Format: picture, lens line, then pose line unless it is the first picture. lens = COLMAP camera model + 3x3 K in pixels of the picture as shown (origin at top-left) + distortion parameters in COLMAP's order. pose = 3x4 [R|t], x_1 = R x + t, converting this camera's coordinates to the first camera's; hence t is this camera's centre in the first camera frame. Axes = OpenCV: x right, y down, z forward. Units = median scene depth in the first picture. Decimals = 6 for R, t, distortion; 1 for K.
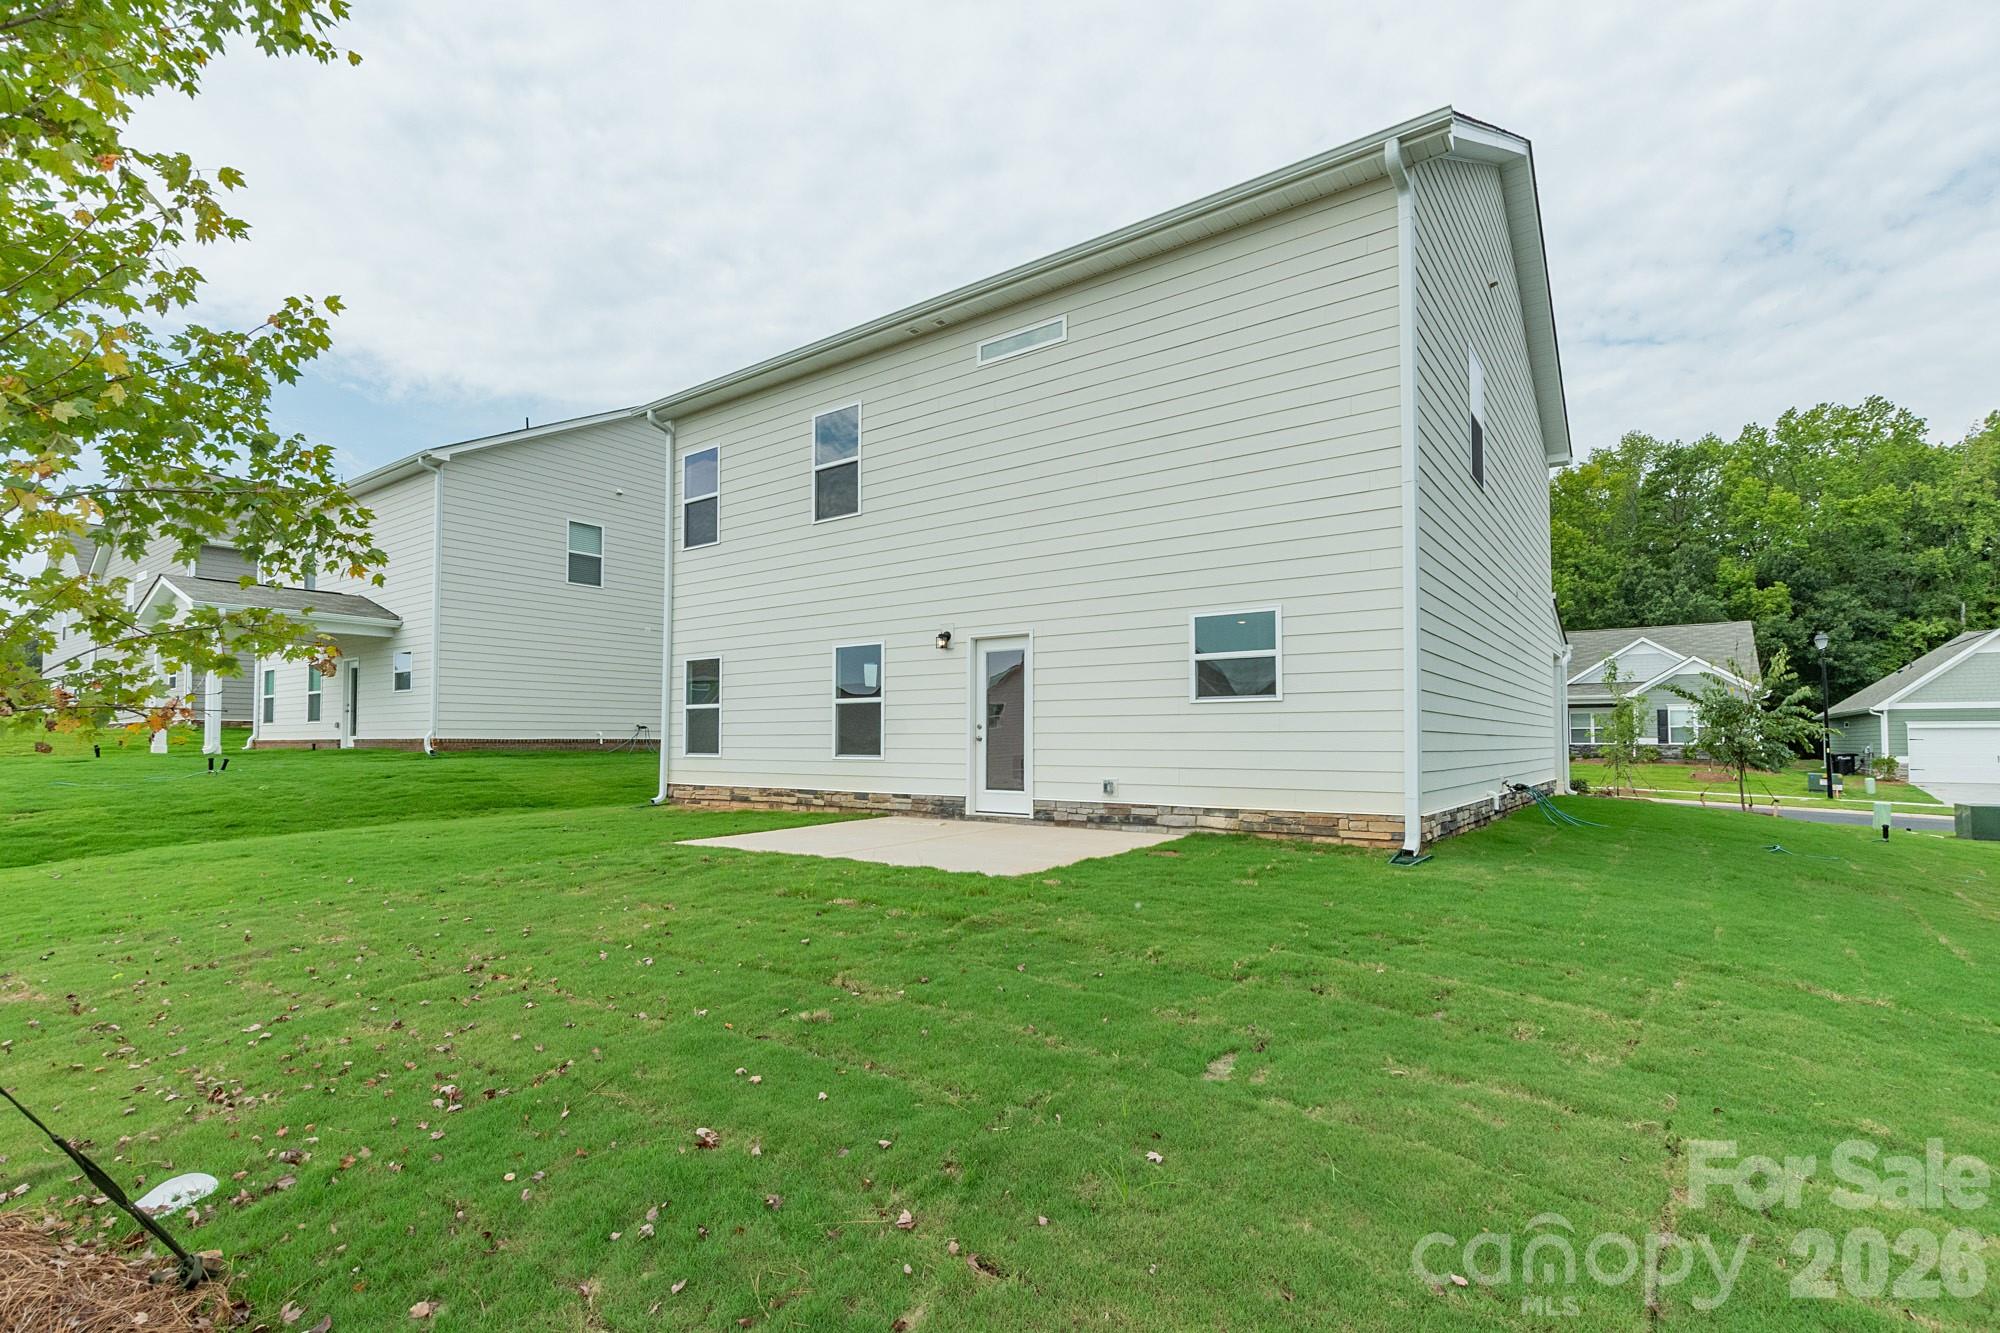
lens RADIAL K [[919.1, 0, 1002.5], [0, 919.1, 710.0], [0, 0, 1]] dist [-0.002224, -0.000212]
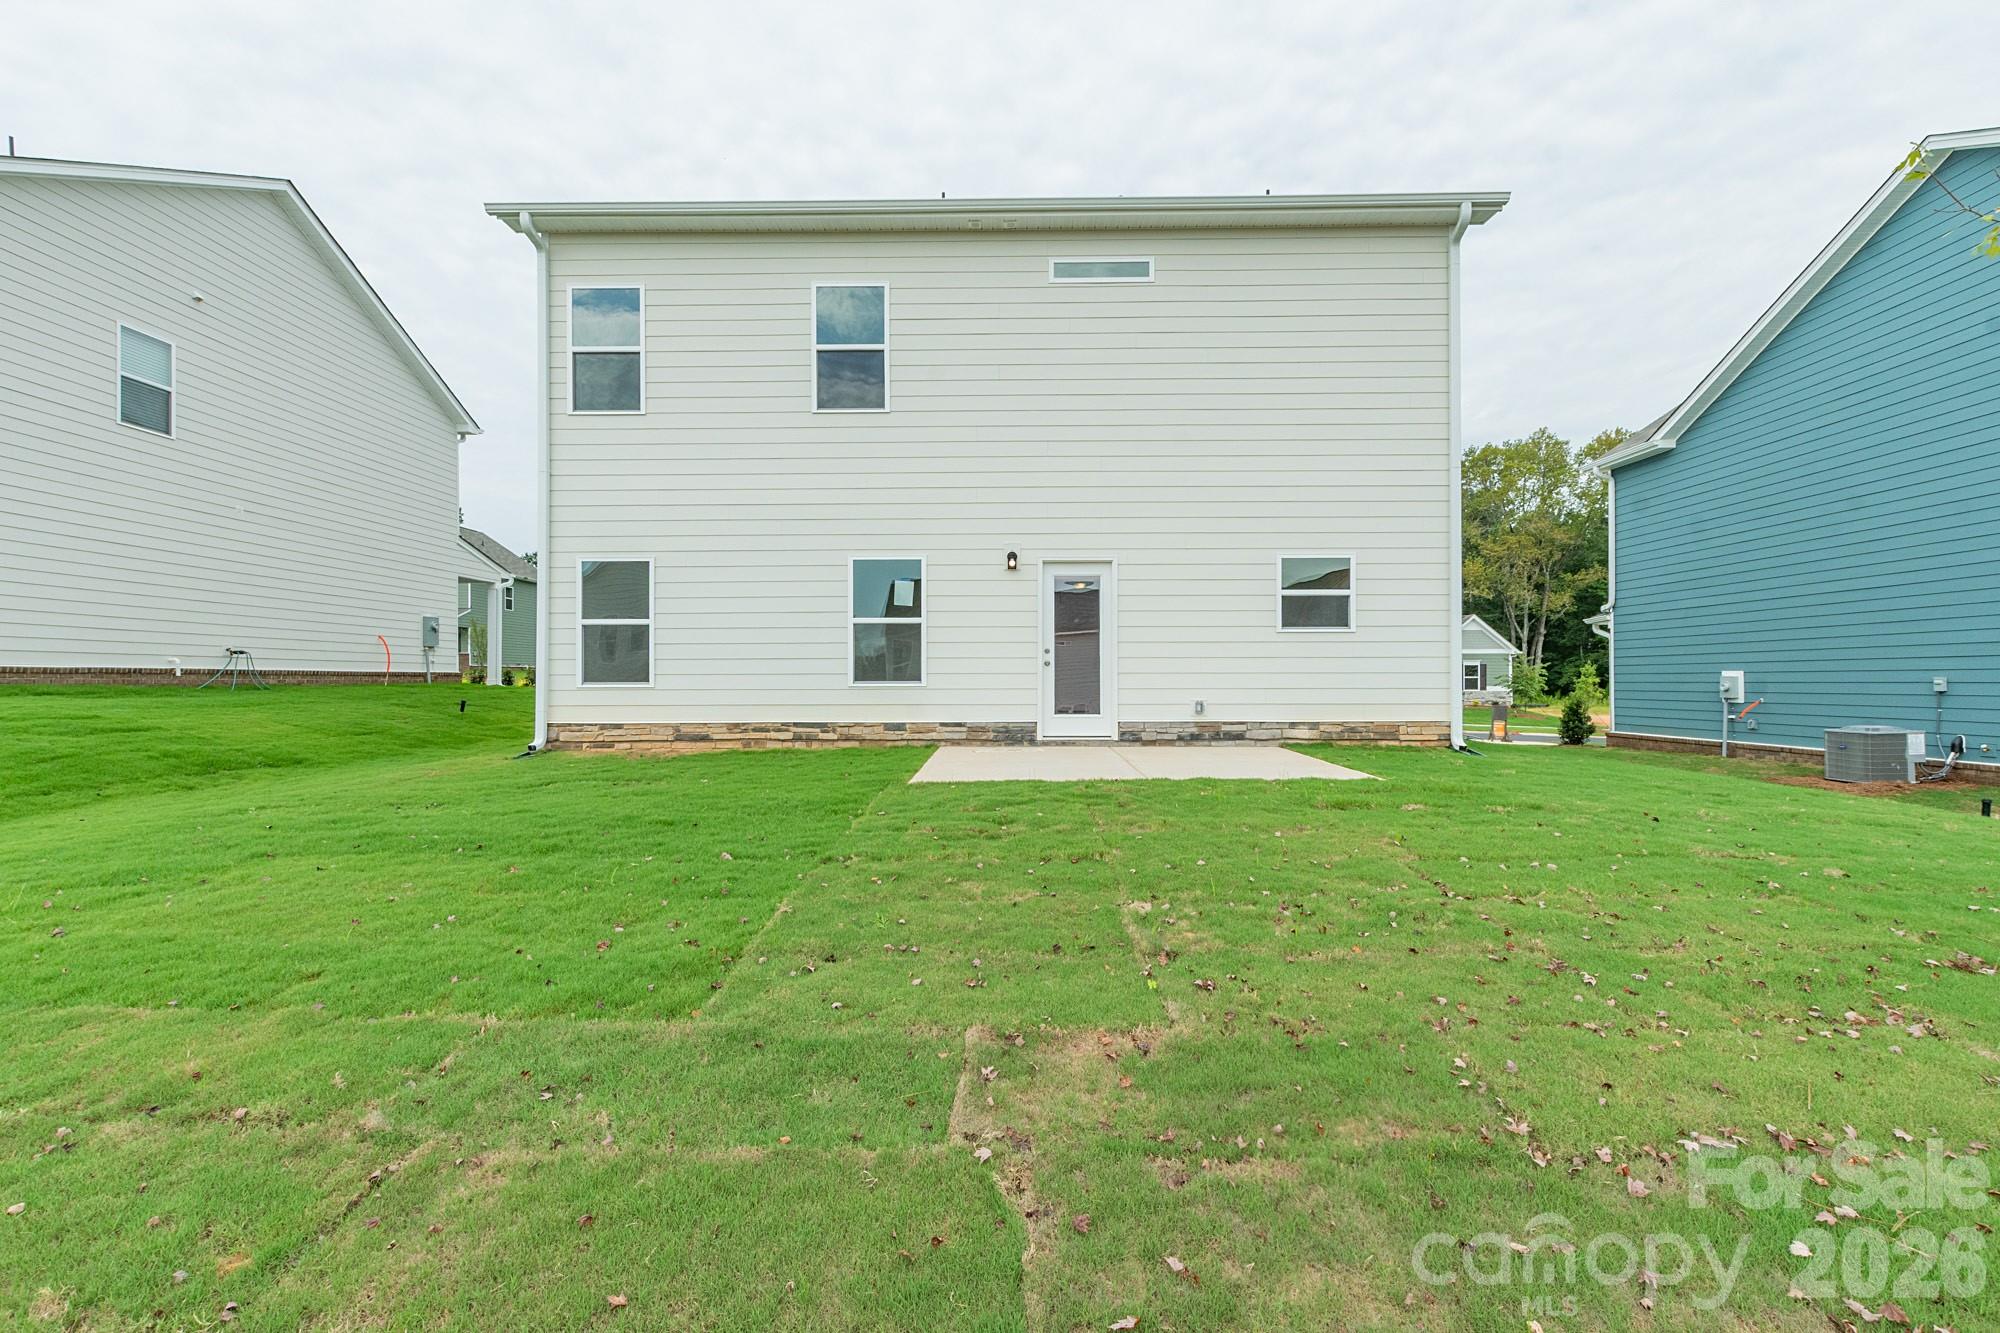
lens RADIAL K [[893.3, 0, 1011.3], [0, 893.3, 677.7], [0, 0, 1]] dist [0.001945, -0.000527]
pose [[0.812119, 0.000633, 0.583492, -0.580293], [-0.016917, 0.999605, 0.022461, 0.024317], [-0.583247, -0.028112, 0.811808, 0.227135]]
